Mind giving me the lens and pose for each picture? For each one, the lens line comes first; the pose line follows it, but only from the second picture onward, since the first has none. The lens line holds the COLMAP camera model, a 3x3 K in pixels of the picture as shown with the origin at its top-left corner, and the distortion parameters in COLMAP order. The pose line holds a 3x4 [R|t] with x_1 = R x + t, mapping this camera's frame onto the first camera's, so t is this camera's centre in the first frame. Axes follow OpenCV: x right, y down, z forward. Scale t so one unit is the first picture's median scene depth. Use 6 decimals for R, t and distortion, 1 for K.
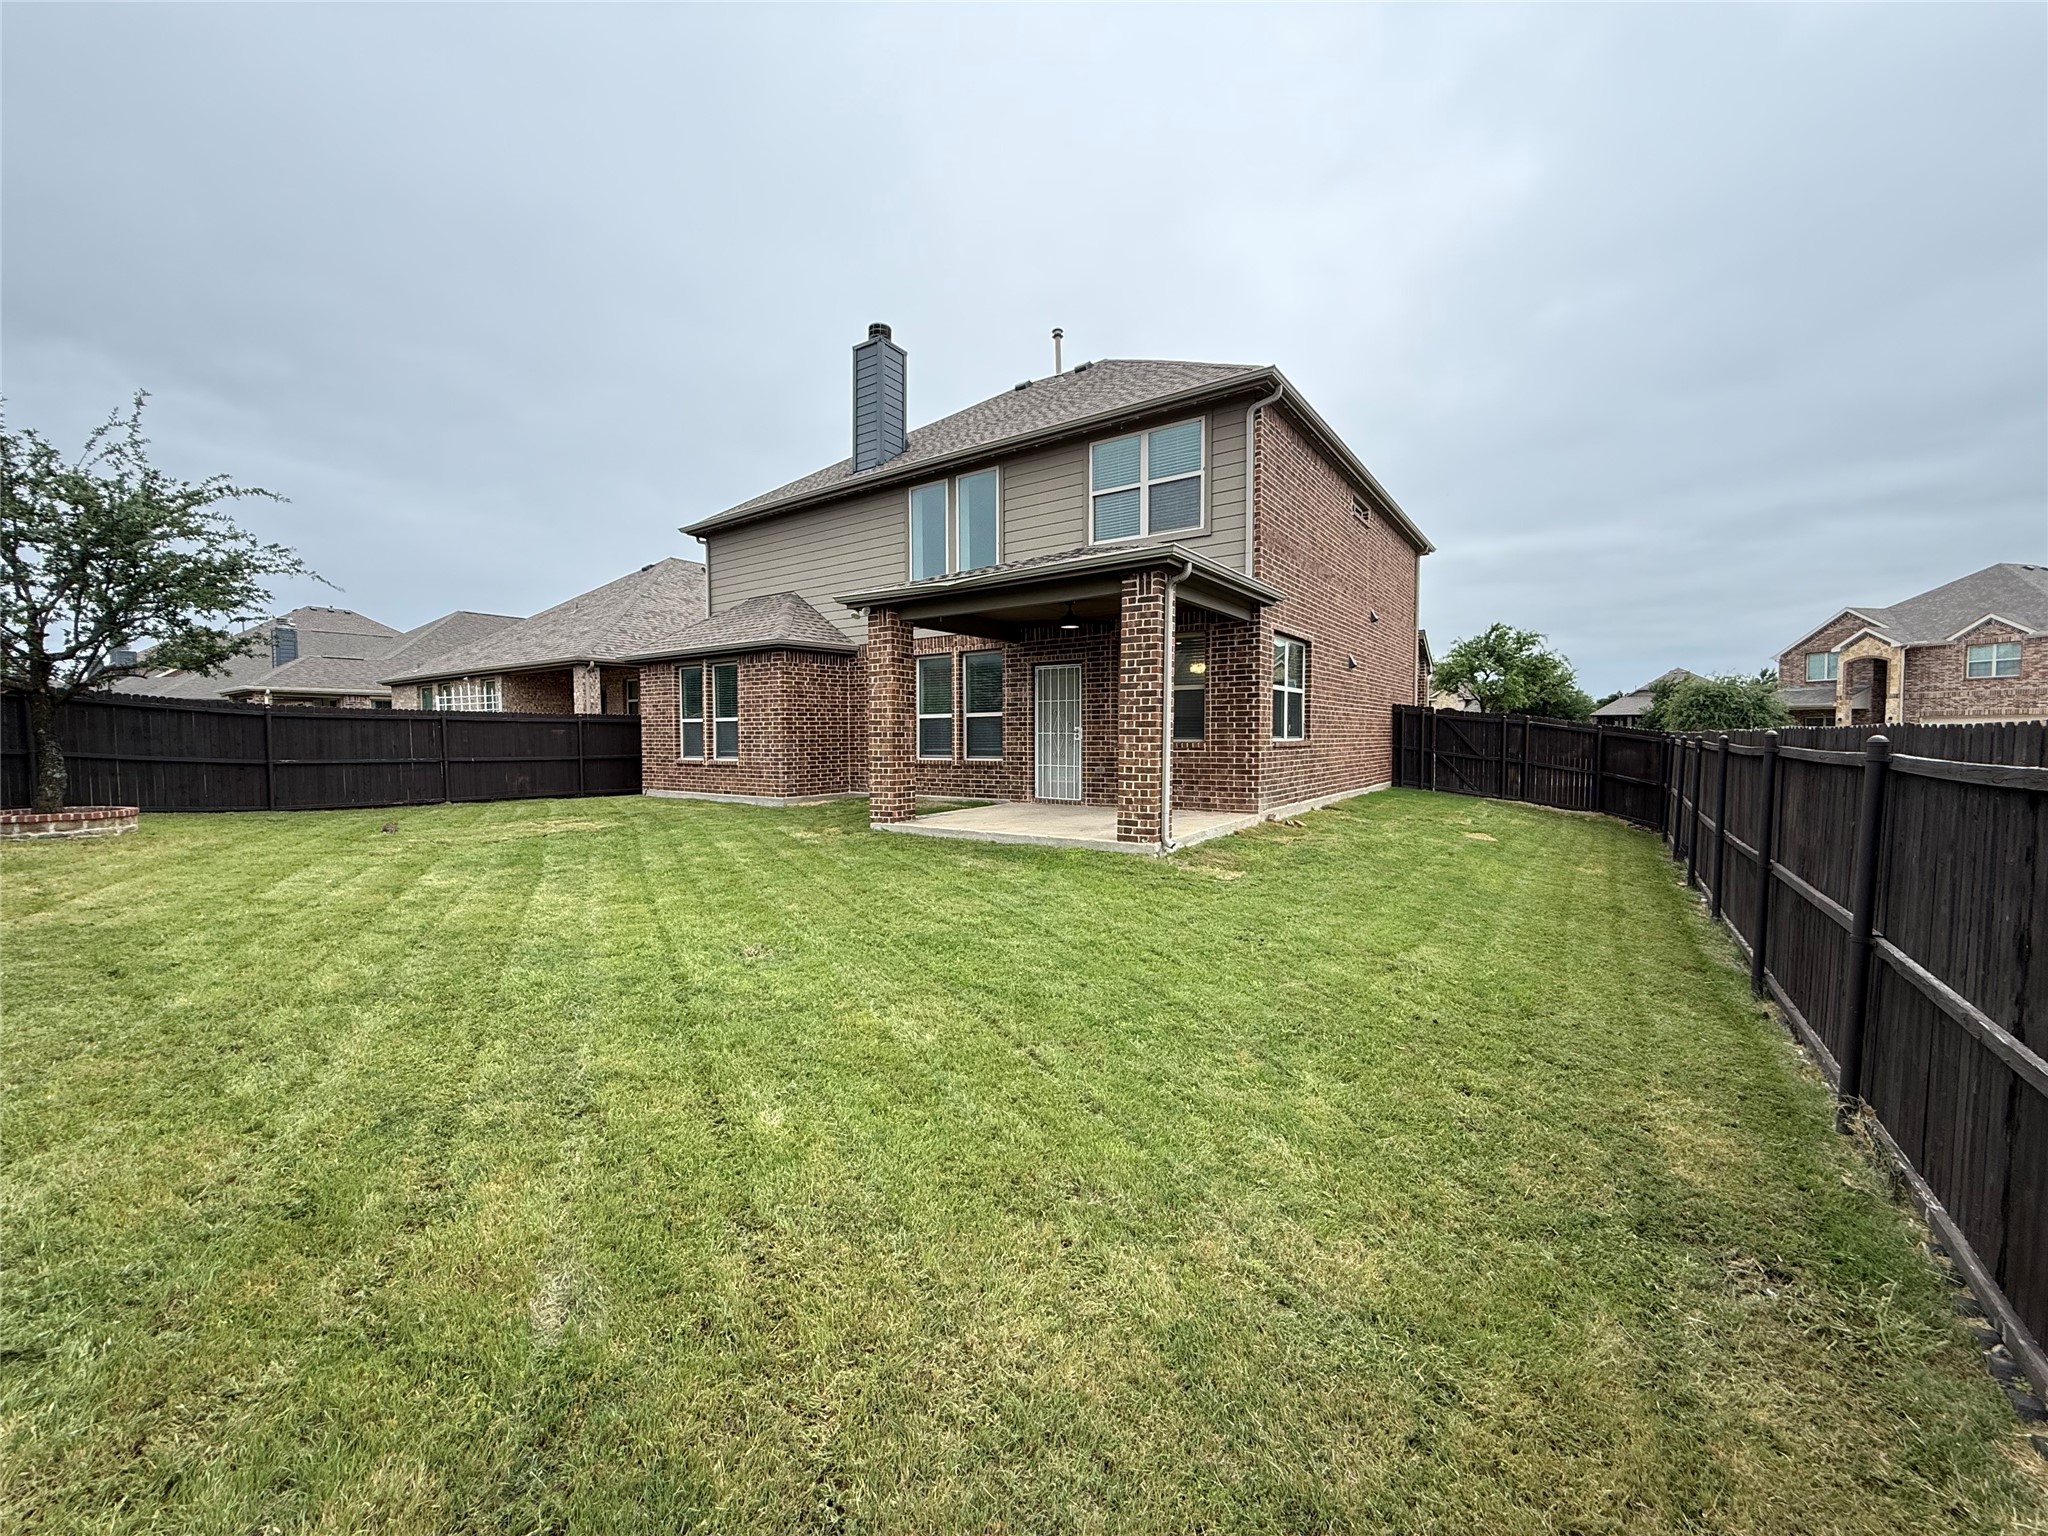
lens RADIAL K [[817.3, 0, 1023.5], [0, 817.3, 773.8], [0, 0, 1]] dist [0.001106, -0.000389]
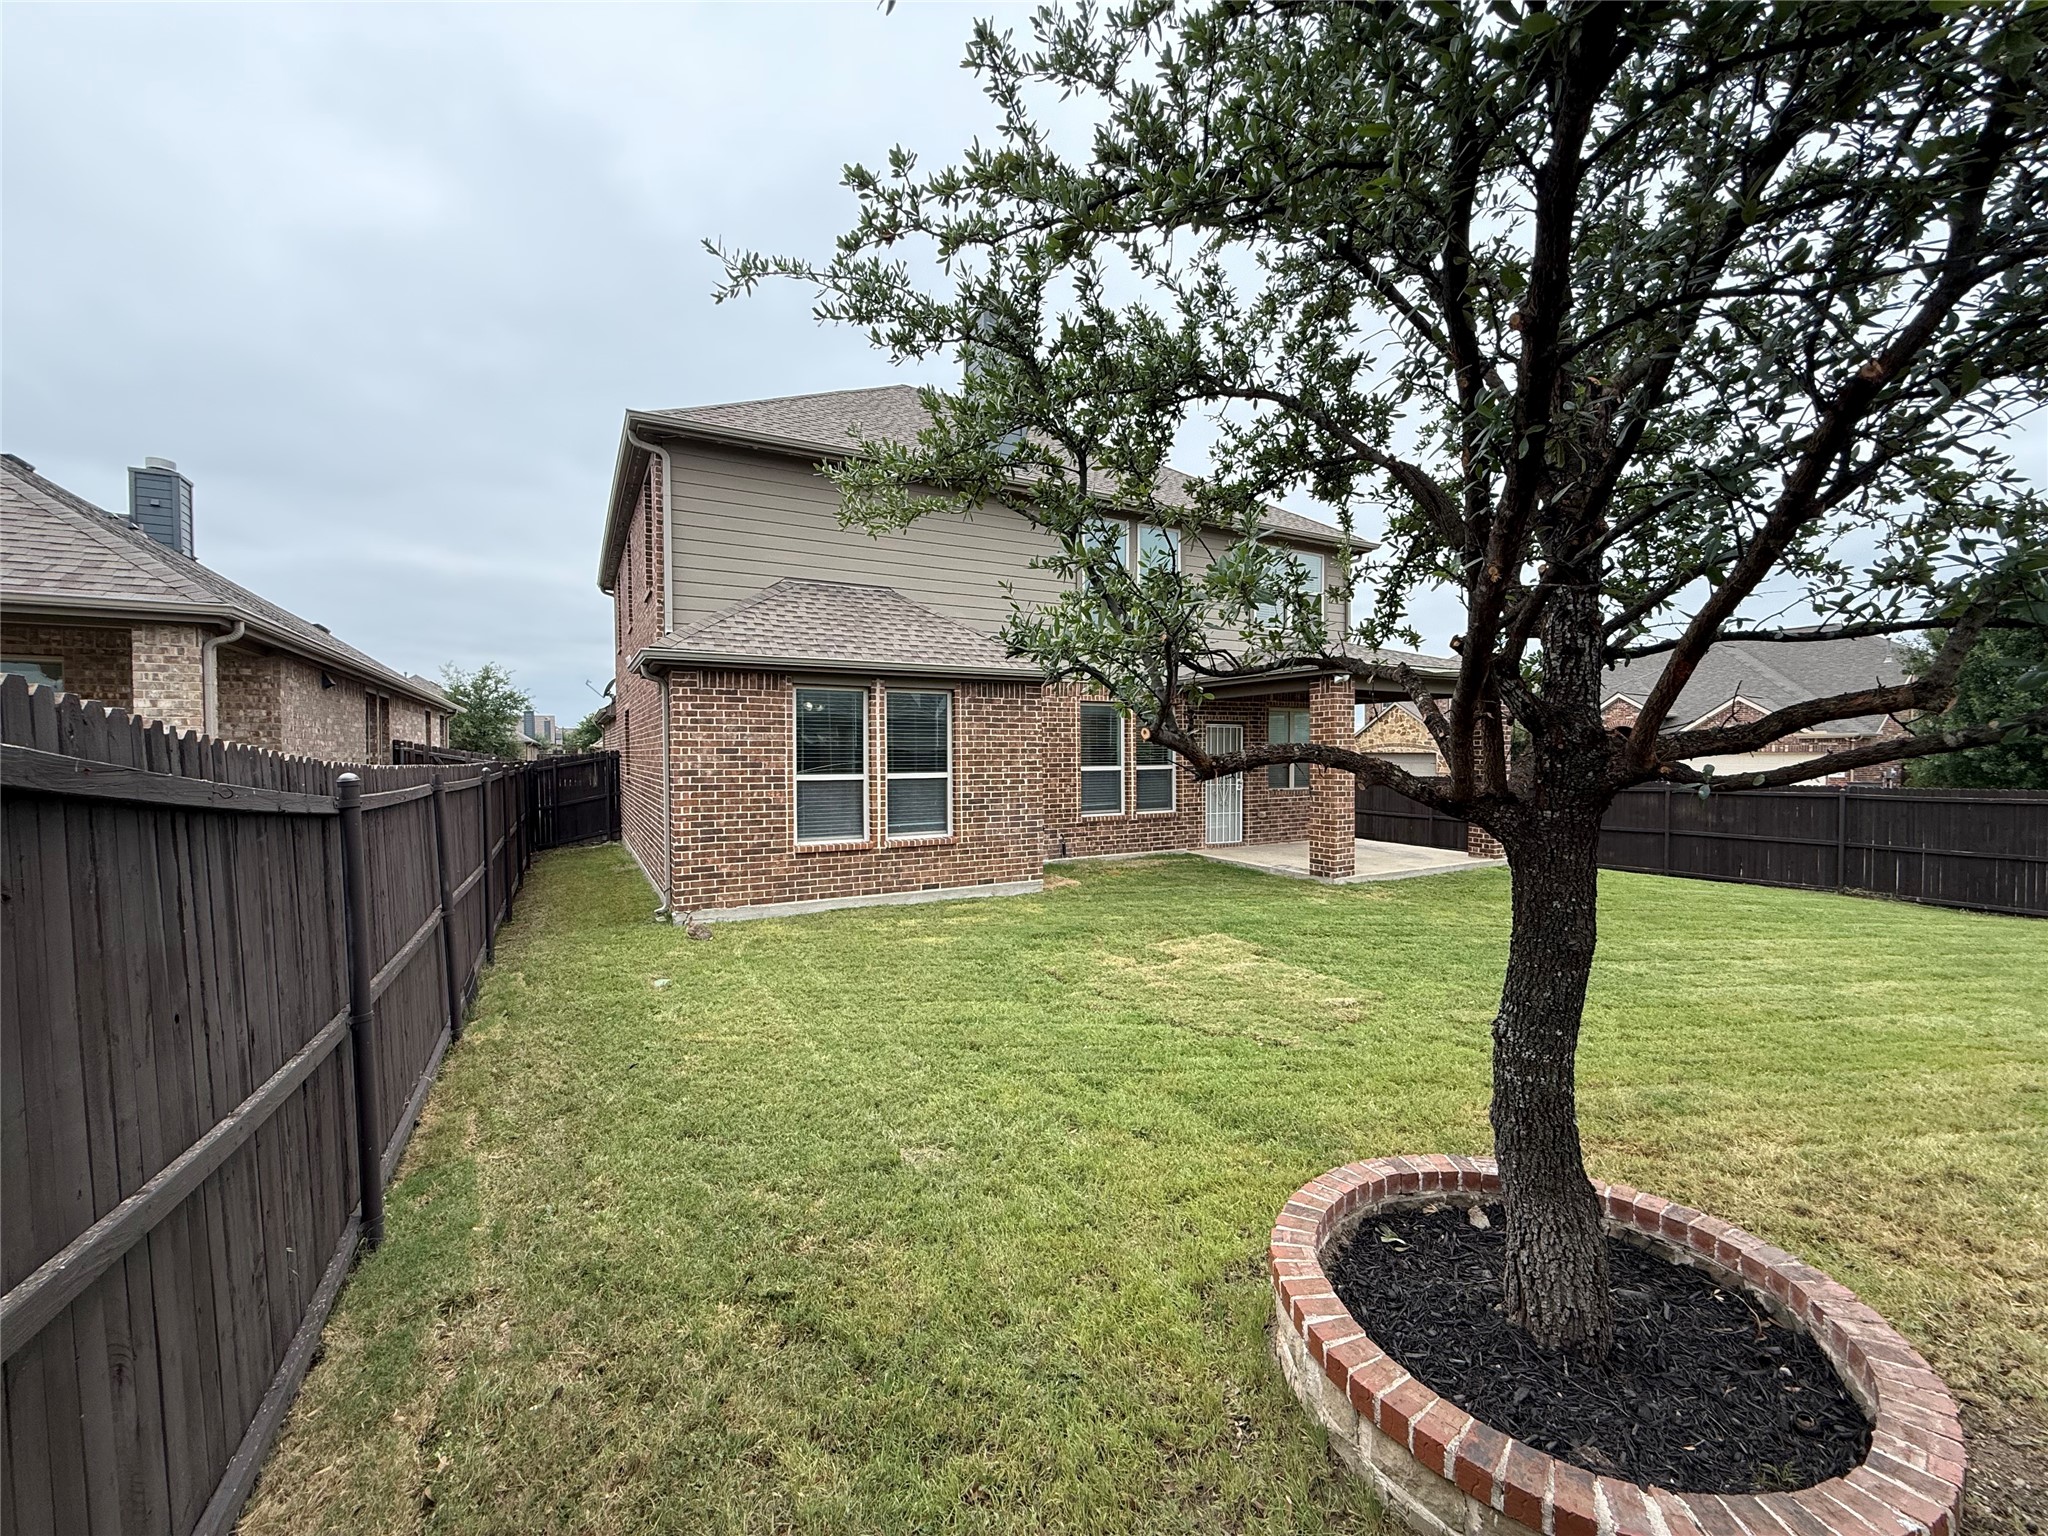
lens RADIAL K [[817.3, 0, 1019.3], [0, 817.3, 765.7], [0, 0, 1]] dist [0.001106, -0.000389]
pose [[0.453624, -0.001038, 0.891192, -0.910509], [0.055103, 0.998119, -0.026886, -0.052861], [-0.889488, 0.061304, 0.452828, 0.629328]]
